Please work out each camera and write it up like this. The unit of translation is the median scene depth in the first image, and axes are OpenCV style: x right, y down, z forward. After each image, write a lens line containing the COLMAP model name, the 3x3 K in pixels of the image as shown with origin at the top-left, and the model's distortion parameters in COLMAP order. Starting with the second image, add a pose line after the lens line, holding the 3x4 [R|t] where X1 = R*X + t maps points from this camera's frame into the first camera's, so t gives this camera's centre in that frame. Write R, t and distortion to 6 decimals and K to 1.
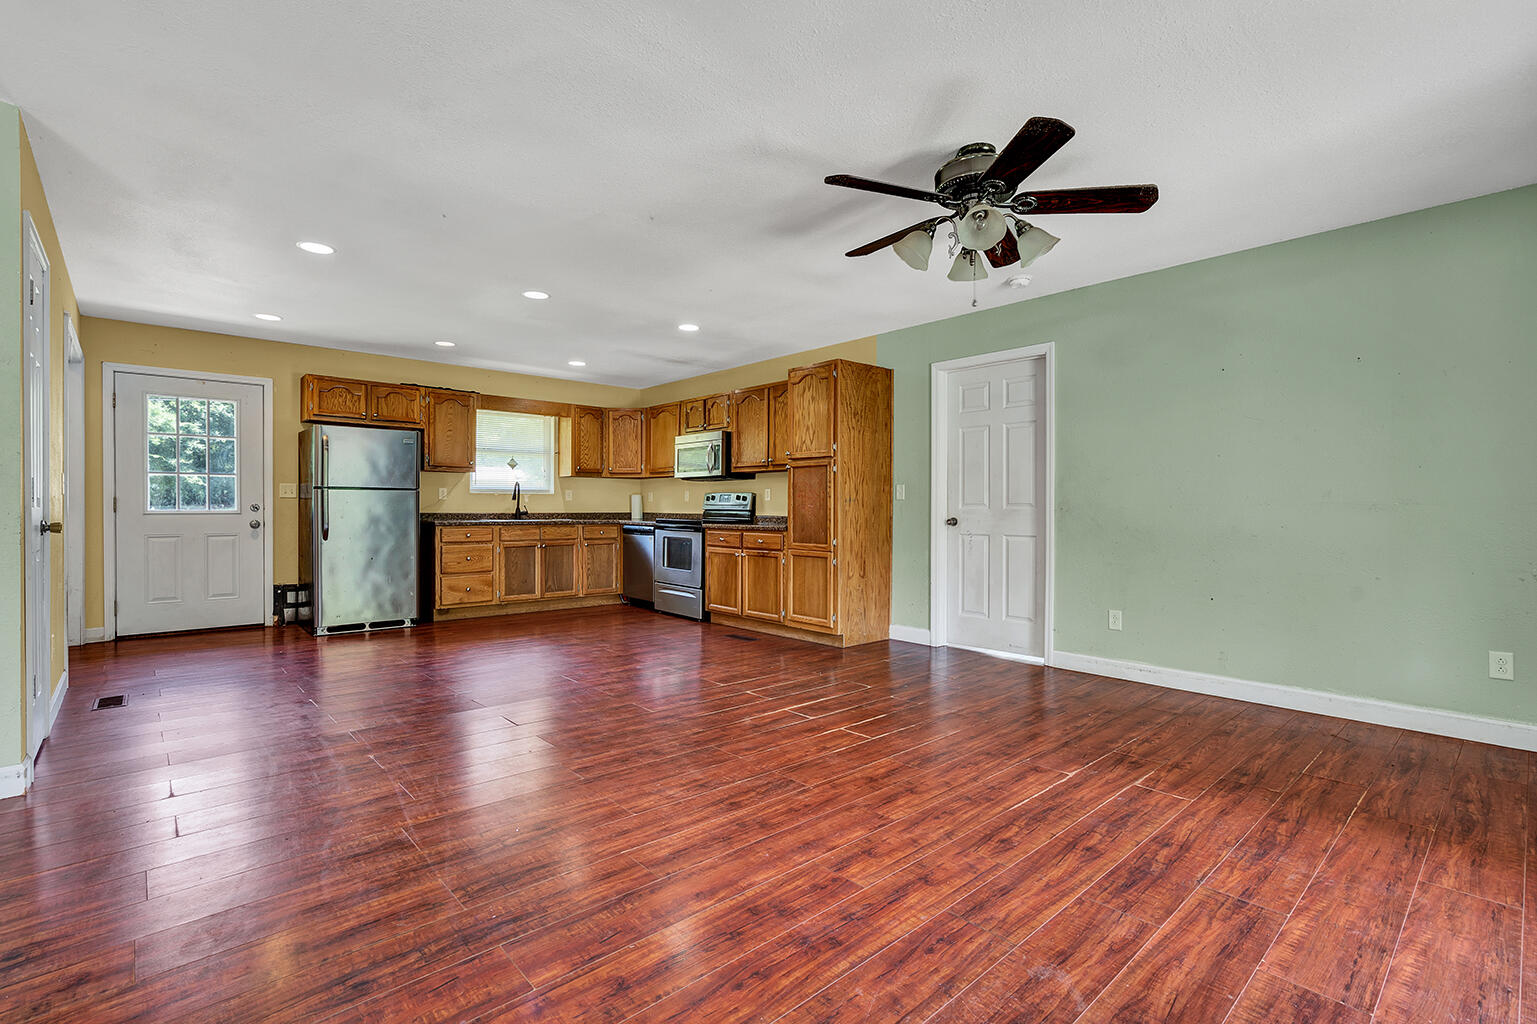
lens RADIAL K [[693.9, 0, 768.5], [0, 693.9, 512.0], [0, 0, 1]] dist [-0.012000, -0.000181]
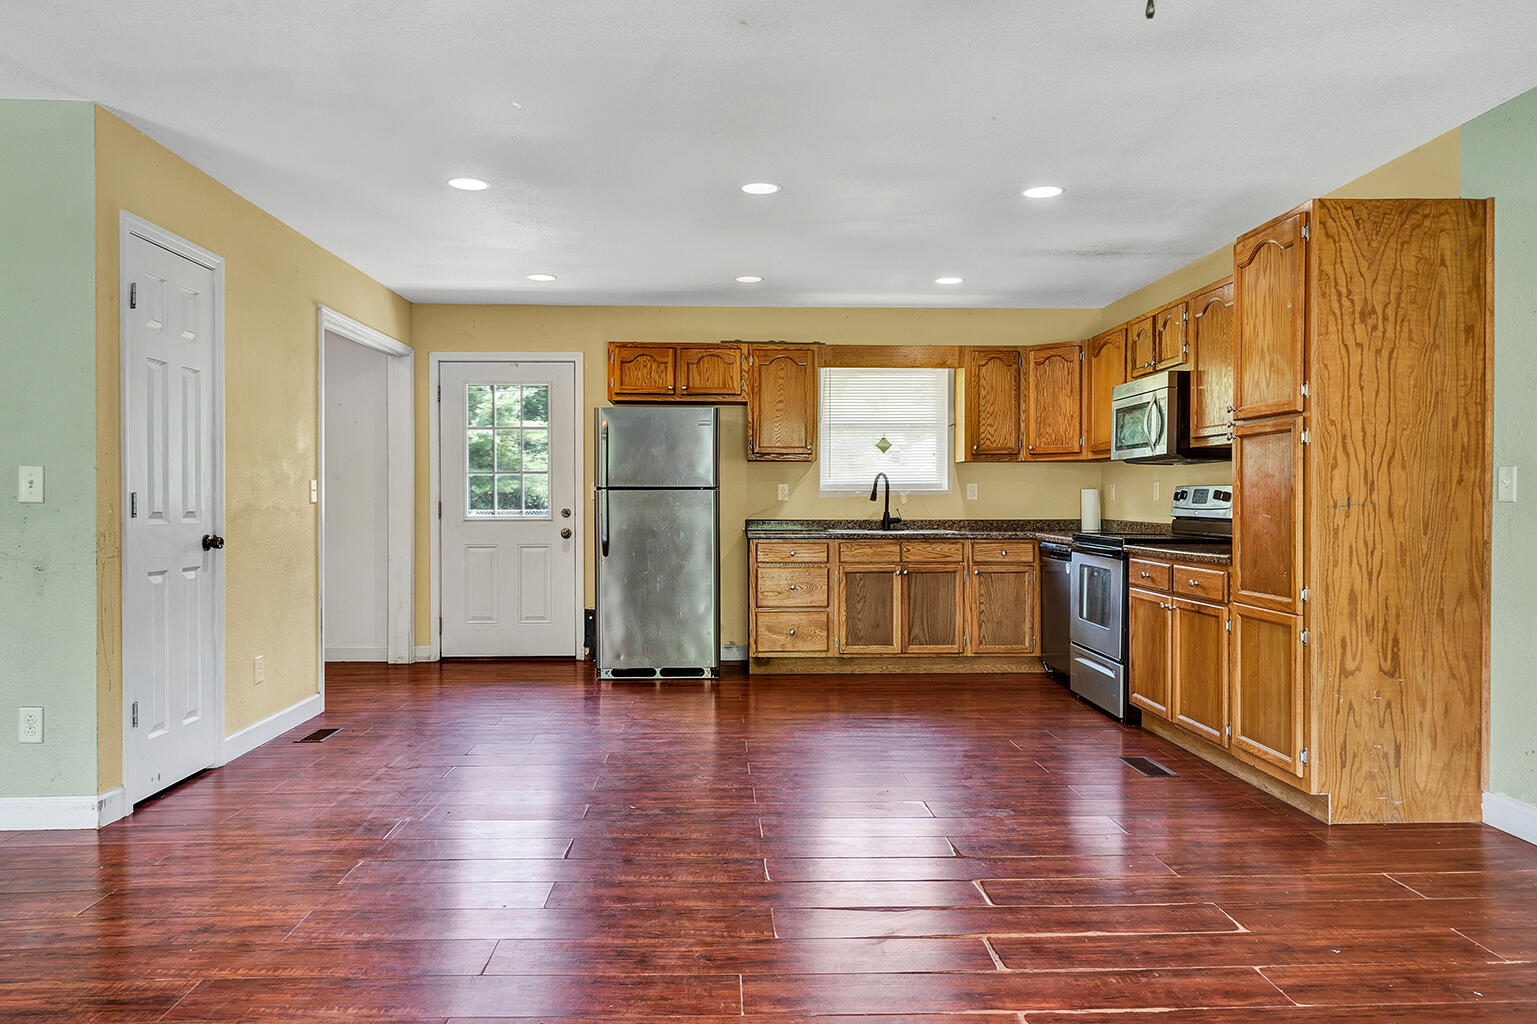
lens RADIAL K [[1052.5, 0, 781.3], [0, 1052.5, 511.3], [0, 0, 1]] dist [-0.003299, 0.002342]
pose [[0.774498, 0.002830, -0.632570, 0.229430], [-0.000796, 0.999994, 0.003500, -0.012237], [0.632576, -0.002208, 0.774495, 0.195455]]
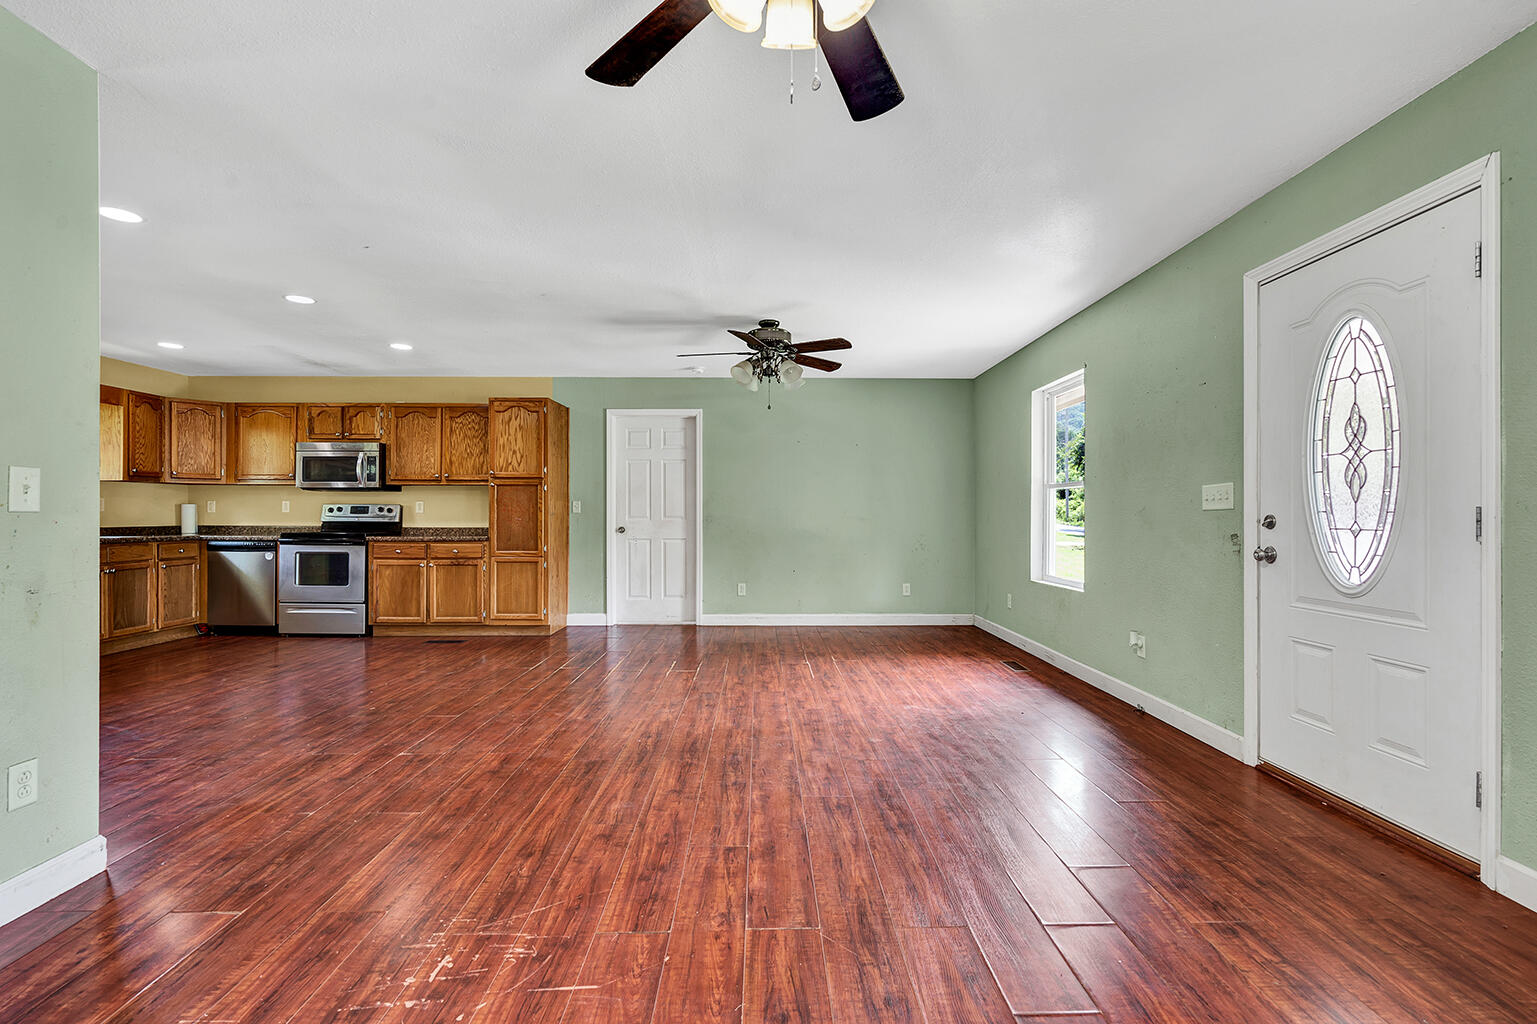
lens RADIAL K [[693.9, 0, 768.5], [0, 693.9, 512.0], [0, 0, 1]] dist [-0.012000, -0.000181]
pose [[0.657439, -0.000678, 0.753507, -0.476509], [0.005424, 0.999978, -0.003832, -0.011614], [-0.753488, 0.006607, 0.657428, -0.076033]]
